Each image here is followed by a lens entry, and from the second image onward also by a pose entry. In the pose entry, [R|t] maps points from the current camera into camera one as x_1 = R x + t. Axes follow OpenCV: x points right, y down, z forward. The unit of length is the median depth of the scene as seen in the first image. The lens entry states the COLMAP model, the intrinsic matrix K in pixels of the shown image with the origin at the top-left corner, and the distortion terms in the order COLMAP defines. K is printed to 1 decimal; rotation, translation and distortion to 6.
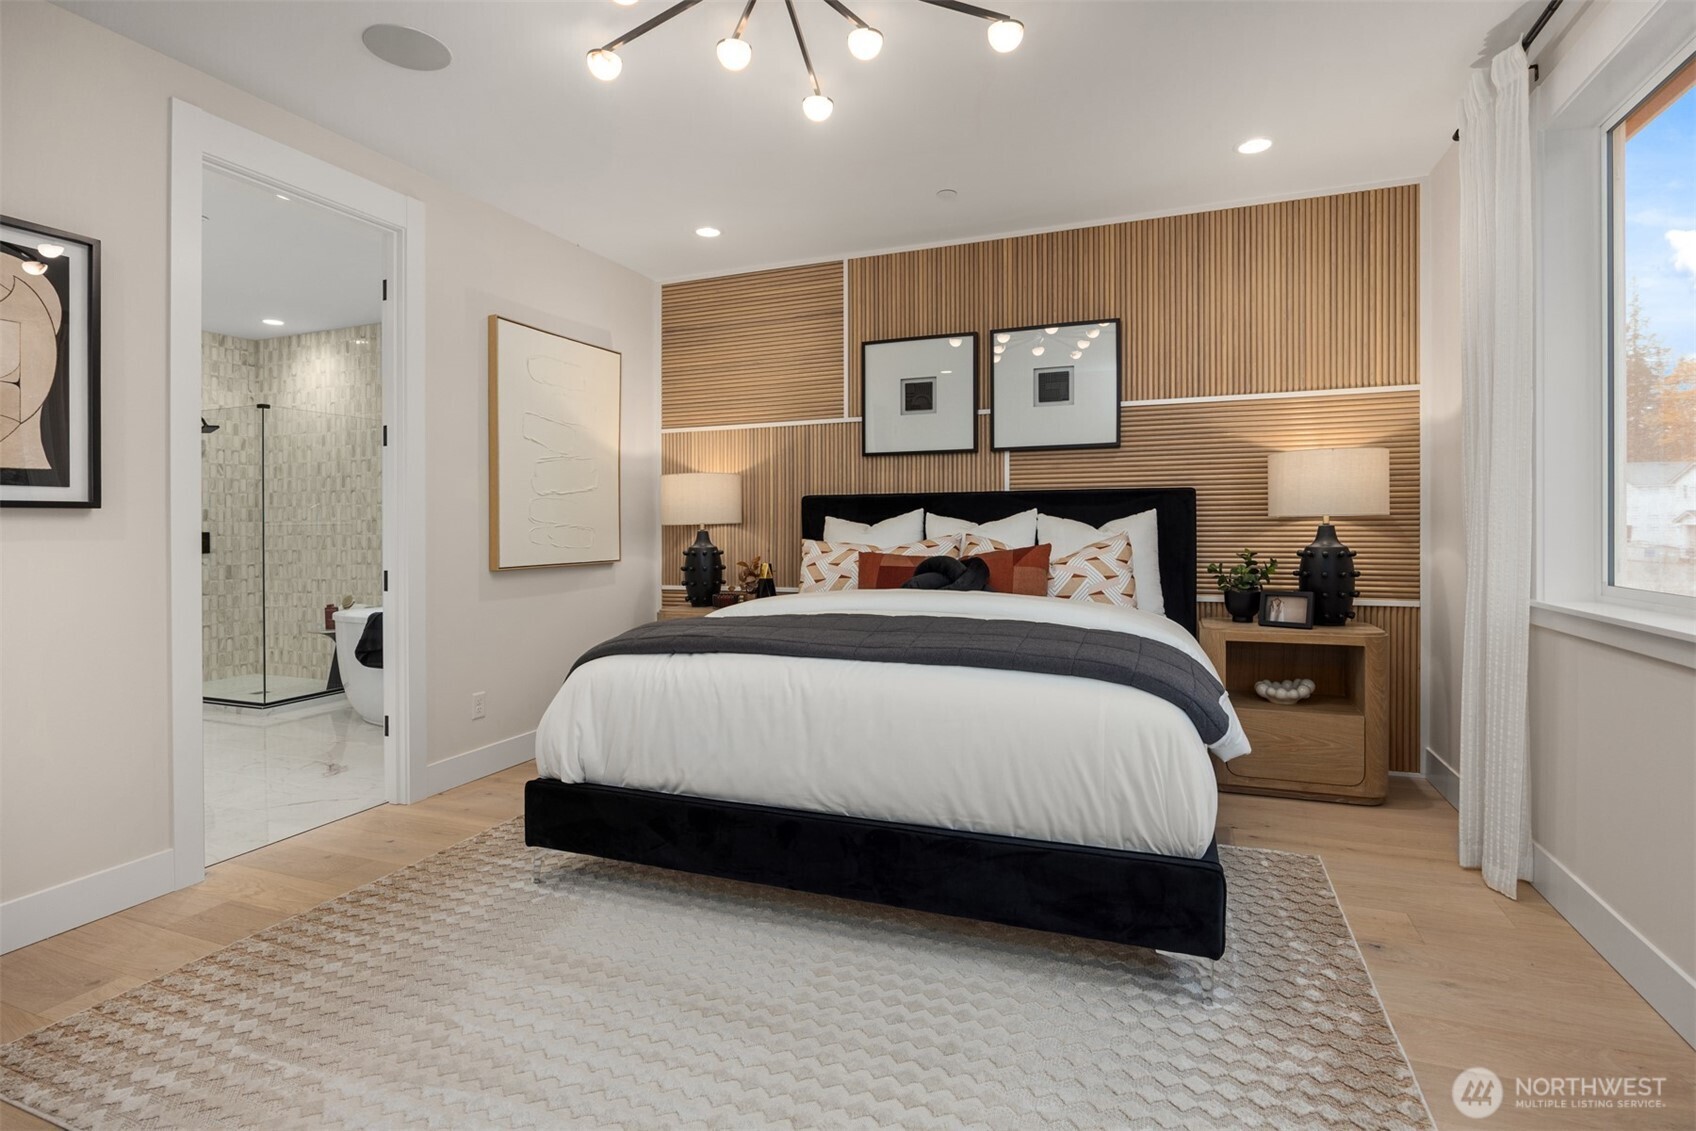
lens RADIAL K [[818.8, 0, 847.4], [0, 818.8, 510.4], [0, 0, 1]] dist [-0.007774, -0.000091]
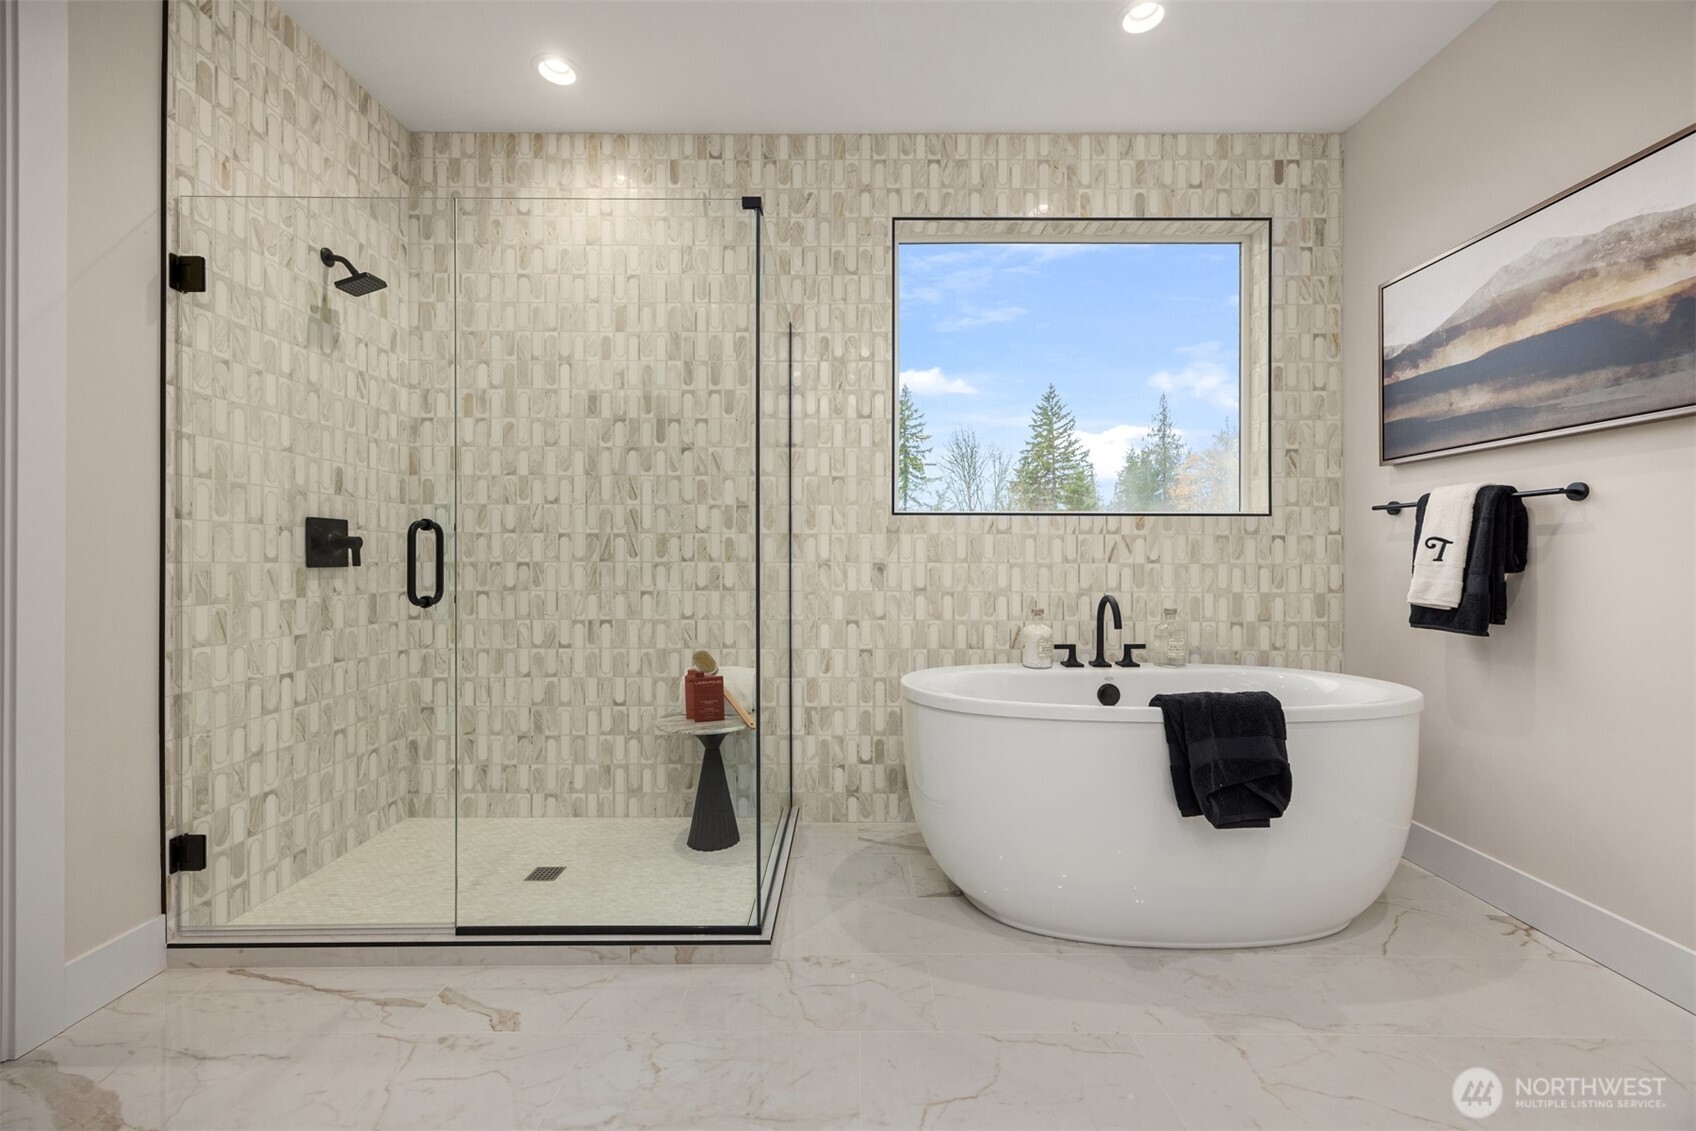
lens RADIAL K [[684.6, 0, 848.9], [0, 684.6, 552.2], [0, 0, 1]] dist [0.000837, 0.000031]
pose [[0.928789, 0.013427, 0.370366, -0.436406], [-0.017040, 0.999834, 0.006485, 0.024322], [-0.370218, -0.012334, 0.928863, 0.360502]]
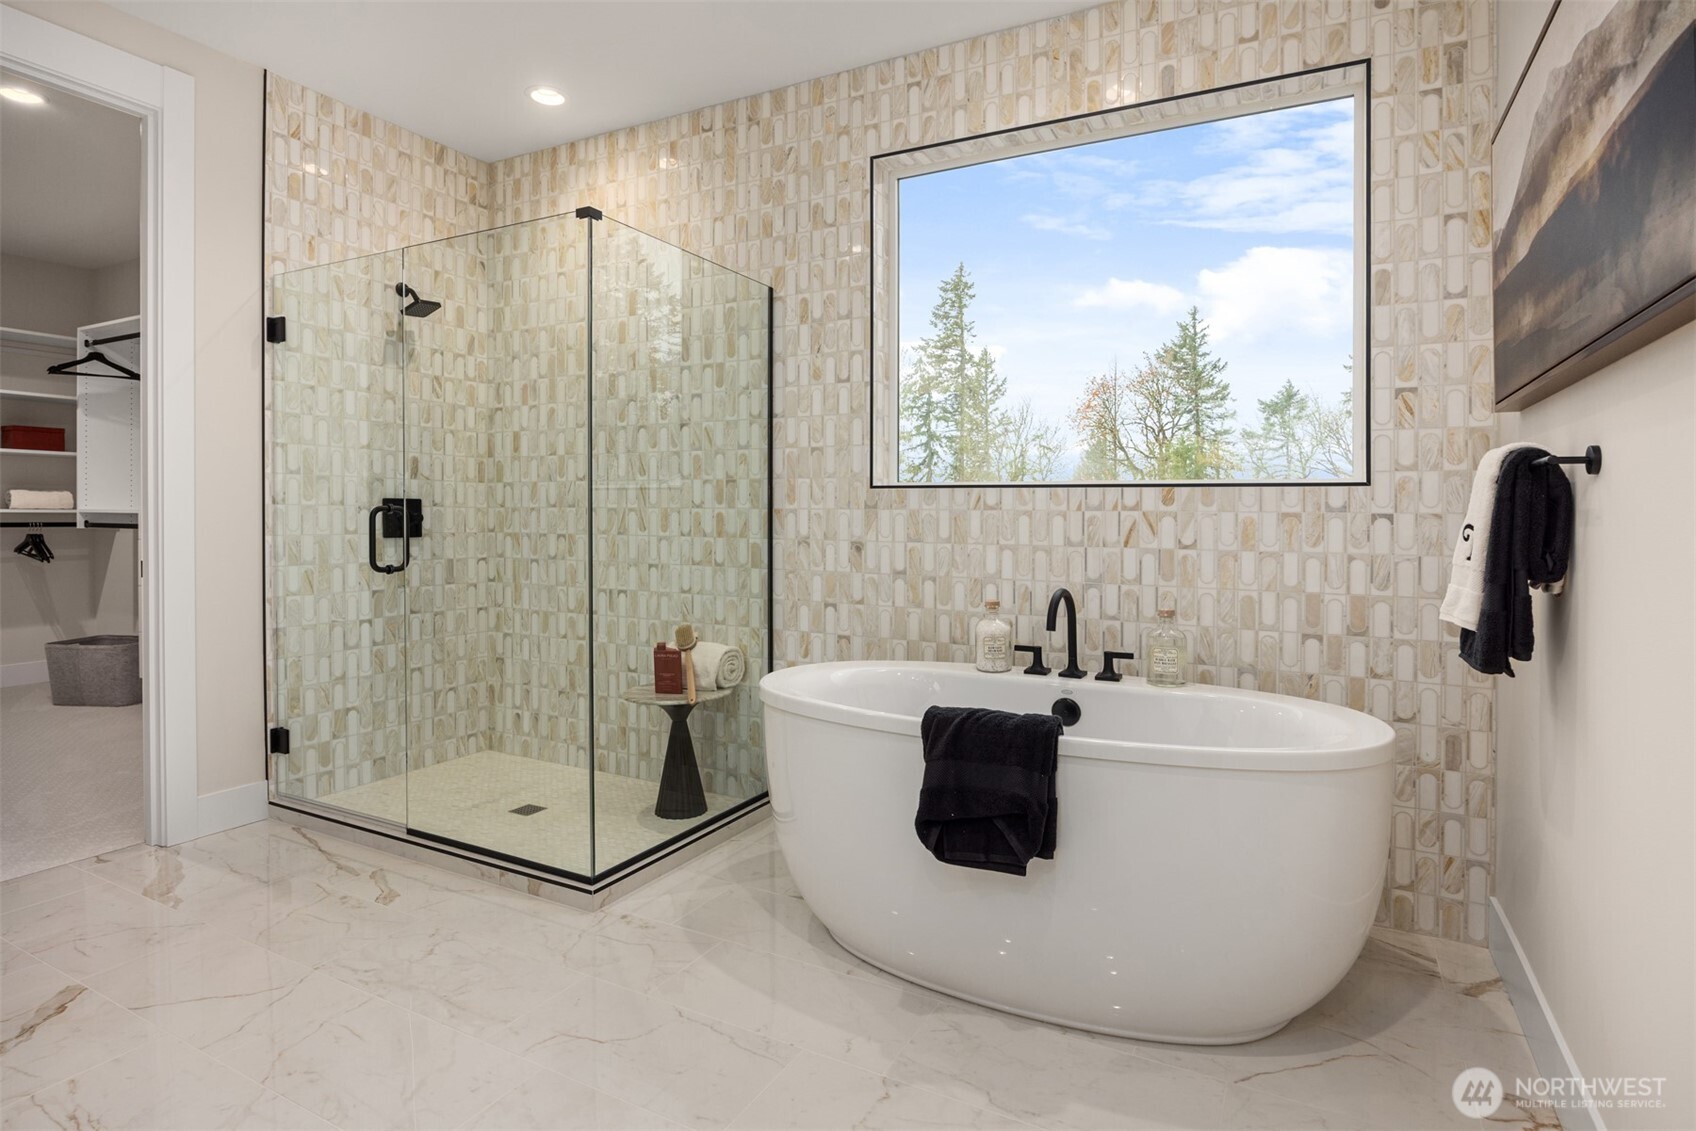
lens RADIAL K [[843.2, 0, 847.8], [0, 843.2, 519.6], [0, 0, 1]] dist [-0.021972, 0.000414]
pose [[0.995836, 0.018460, -0.089272, -0.291952], [-0.016134, 0.999513, 0.026708, 0.013609], [0.089721, -0.025156, 0.995649, 0.303055]]
